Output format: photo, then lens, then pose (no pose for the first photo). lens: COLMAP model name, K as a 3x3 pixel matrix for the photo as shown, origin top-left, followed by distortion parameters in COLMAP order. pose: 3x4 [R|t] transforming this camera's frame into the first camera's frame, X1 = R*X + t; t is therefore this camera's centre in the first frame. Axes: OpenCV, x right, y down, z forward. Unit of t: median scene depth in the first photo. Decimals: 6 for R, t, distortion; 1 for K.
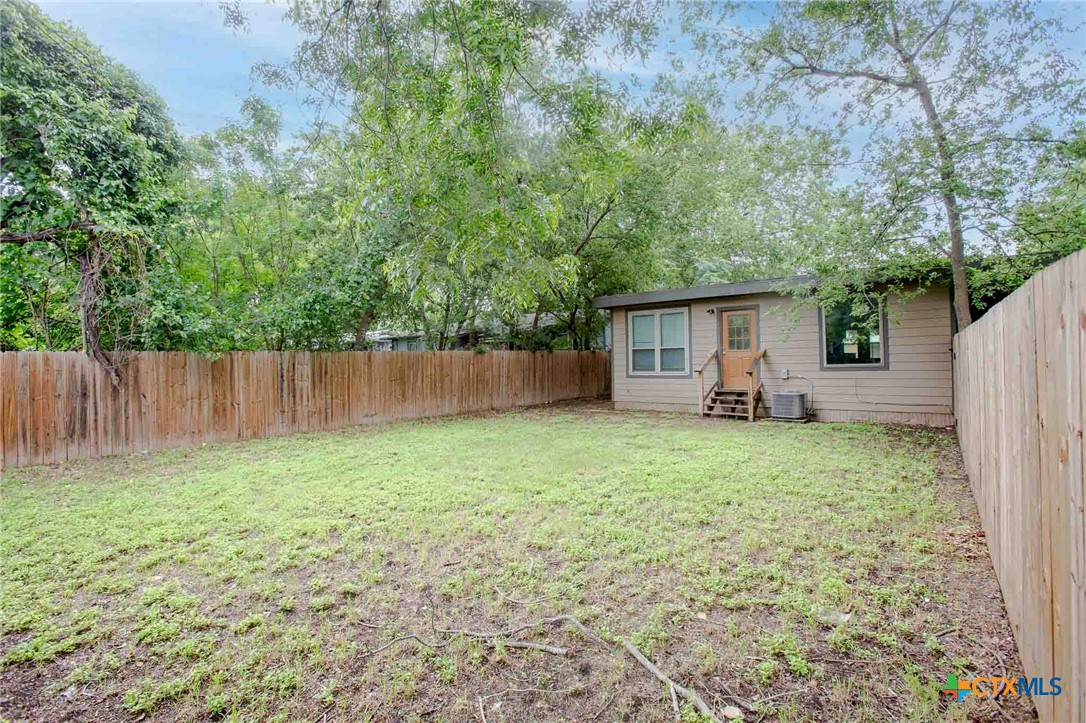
lens RADIAL K [[527.2, 0, 533.2], [0, 527.2, 359.4], [0, 0, 1]] dist [-0.050546, 0.050346]
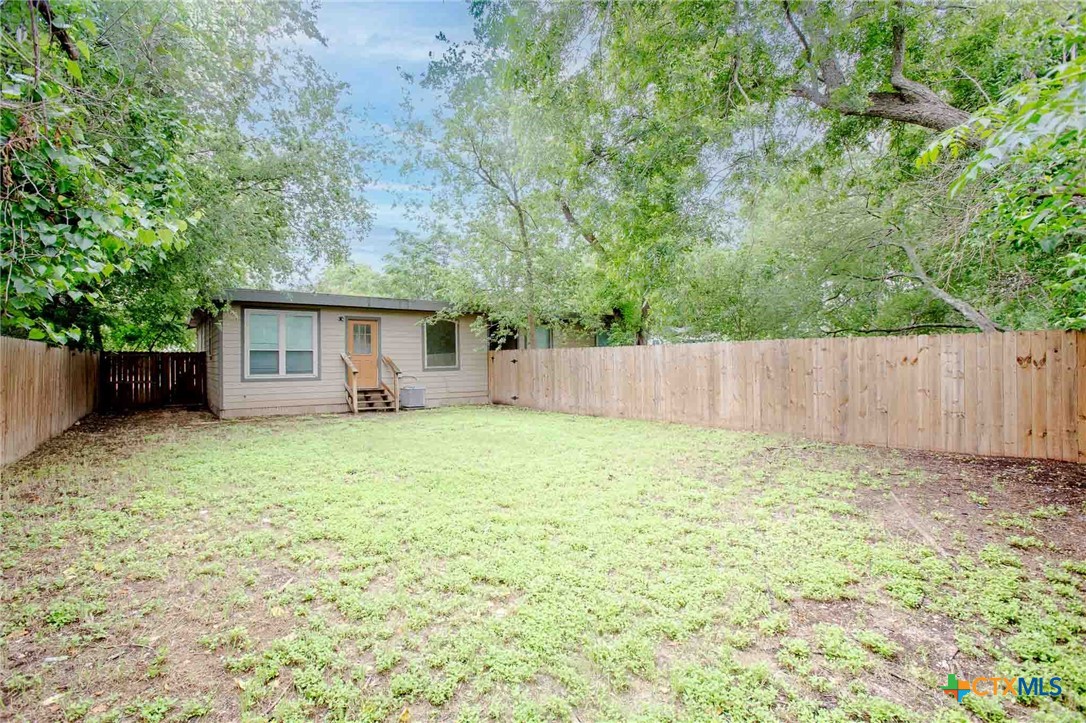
lens RADIAL K [[527.2, 0, 533.2], [0, 527.2, 359.4], [0, 0, 1]] dist [-0.050546, 0.050346]
pose [[0.221681, 0.021226, 0.974888, -0.632416], [0.000996, 0.999758, -0.021994, 0.018229], [-0.975119, 0.005846, 0.221606, 0.355290]]
